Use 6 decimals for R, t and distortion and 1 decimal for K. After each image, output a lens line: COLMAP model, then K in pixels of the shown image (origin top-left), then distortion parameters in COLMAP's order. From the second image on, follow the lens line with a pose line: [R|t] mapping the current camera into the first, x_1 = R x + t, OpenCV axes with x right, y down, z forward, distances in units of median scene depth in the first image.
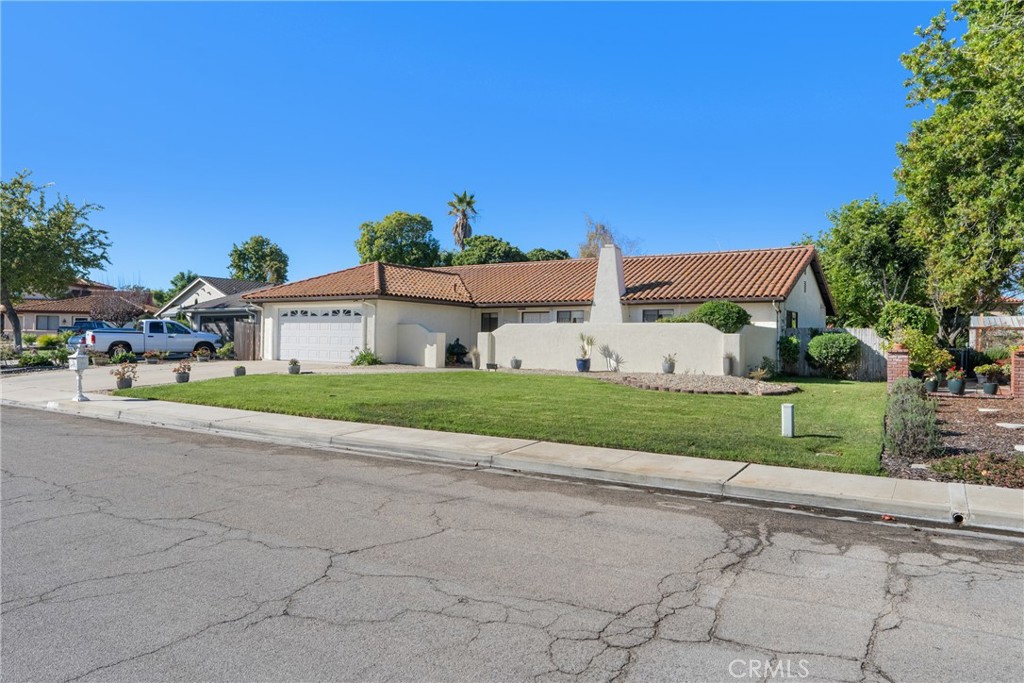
lens RADIAL K [[698.0, 0, 511.3], [0, 698.0, 343.2], [0, 0, 1]] dist [0.002180, 0.000000]
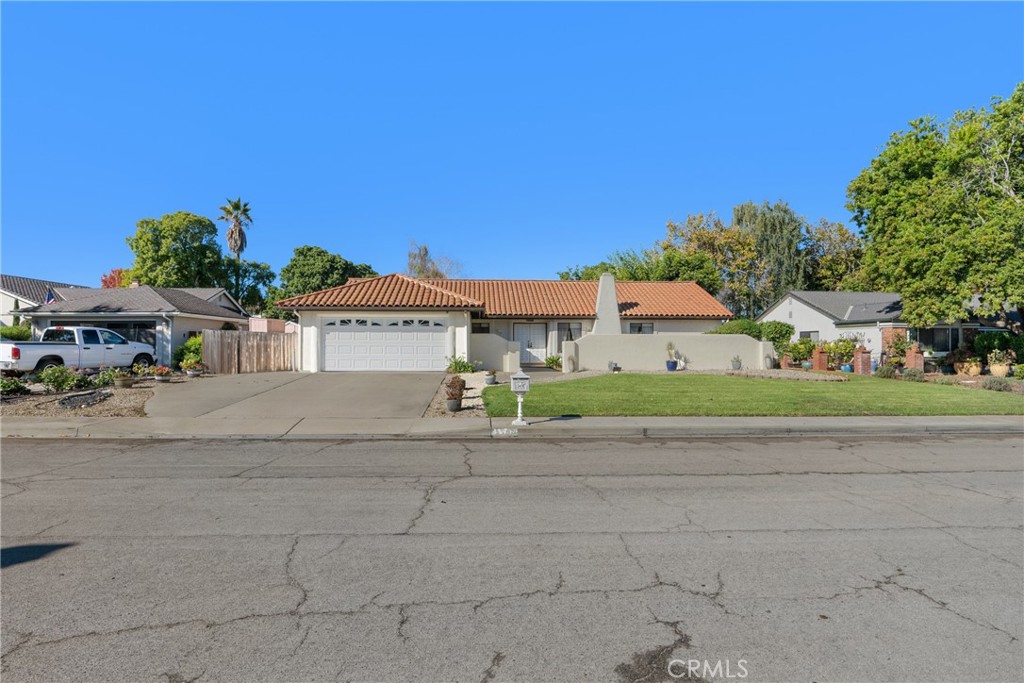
lens RADIAL K [[567.4, 0, 511.8], [0, 567.4, 342.5], [0, 0, 1]] dist [-0.006608, -0.000372]
pose [[0.794248, -0.011470, 0.607486, -0.609200], [0.010762, 0.999931, 0.004810, -0.016376], [-0.607499, 0.002717, 0.794316, 0.238264]]
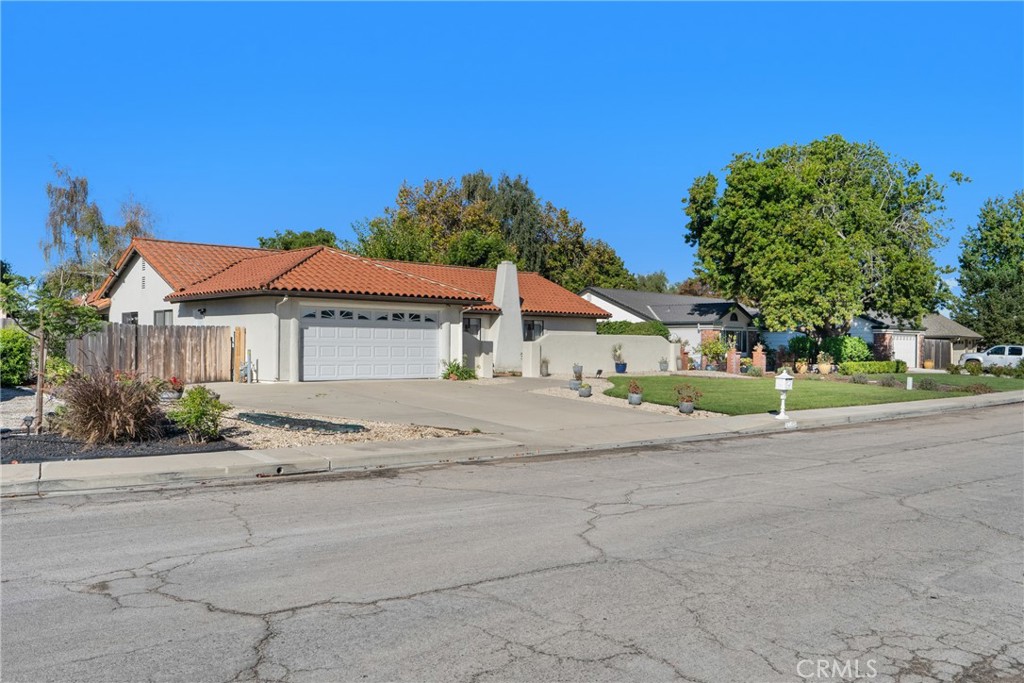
lens RADIAL K [[828.2, 0, 512.3], [0, 828.2, 341.6], [0, 0, 1]] dist [-0.000873, -0.001021]
pose [[0.258226, -0.011047, 0.966021, -1.086527], [-0.006739, 0.999890, 0.013236, -0.027460], [-0.966061, -0.009928, 0.258123, 0.602849]]
